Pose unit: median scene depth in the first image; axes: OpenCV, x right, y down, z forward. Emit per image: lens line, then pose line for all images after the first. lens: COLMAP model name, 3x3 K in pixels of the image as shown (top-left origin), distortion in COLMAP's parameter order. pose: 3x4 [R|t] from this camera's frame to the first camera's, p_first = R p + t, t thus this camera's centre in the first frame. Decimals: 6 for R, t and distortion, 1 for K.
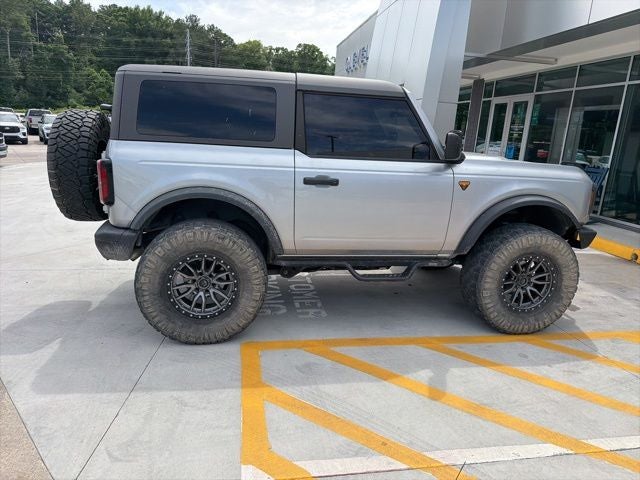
lens RADIAL K [[448.9, 0, 320.7], [0, 448.9, 244.1], [0, 0, 1]] dist [0.035285, -0.045562]
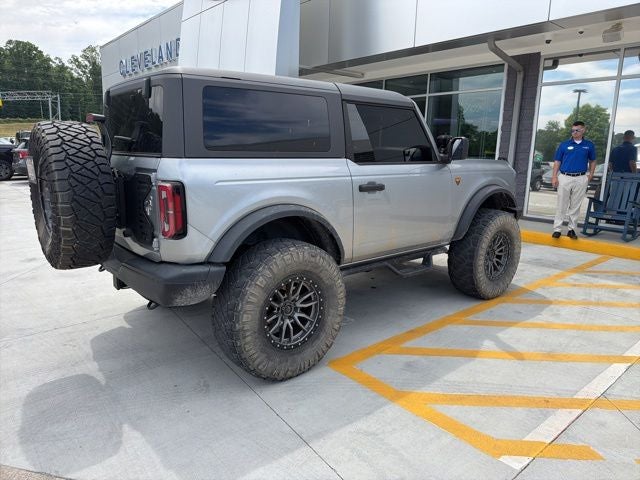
lens RADIAL K [[449.7, 0, 321.3], [0, 449.7, 236.9], [0, 0, 1]] dist [0.032447, -0.042370]
pose [[0.859190, -0.137626, 0.492799, -0.577043], [0.151658, 0.988365, 0.011610, -0.053468], [-0.488663, 0.064762, 0.870066, 0.154526]]
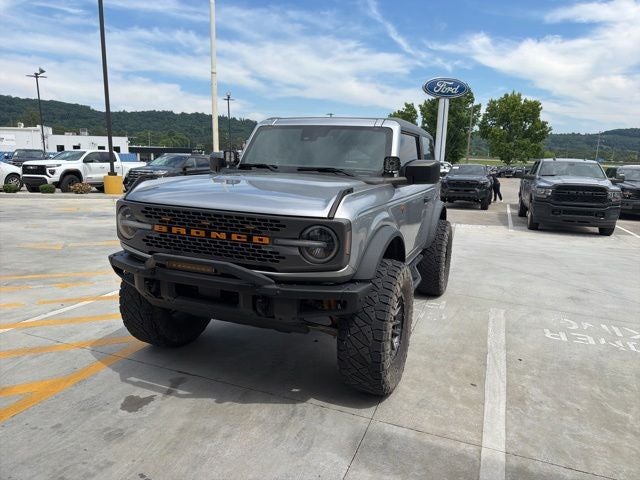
lens RADIAL K [[446.6, 0, 323.3], [0, 446.6, 241.4], [0, 0, 1]] dist [0.033609, -0.044038]
pose [[-0.512283, 0.092355, -0.853836, 1.169375], [-0.265316, 0.928550, 0.259620, -0.388548], [0.816807, 0.359536, -0.451177, 1.771218]]
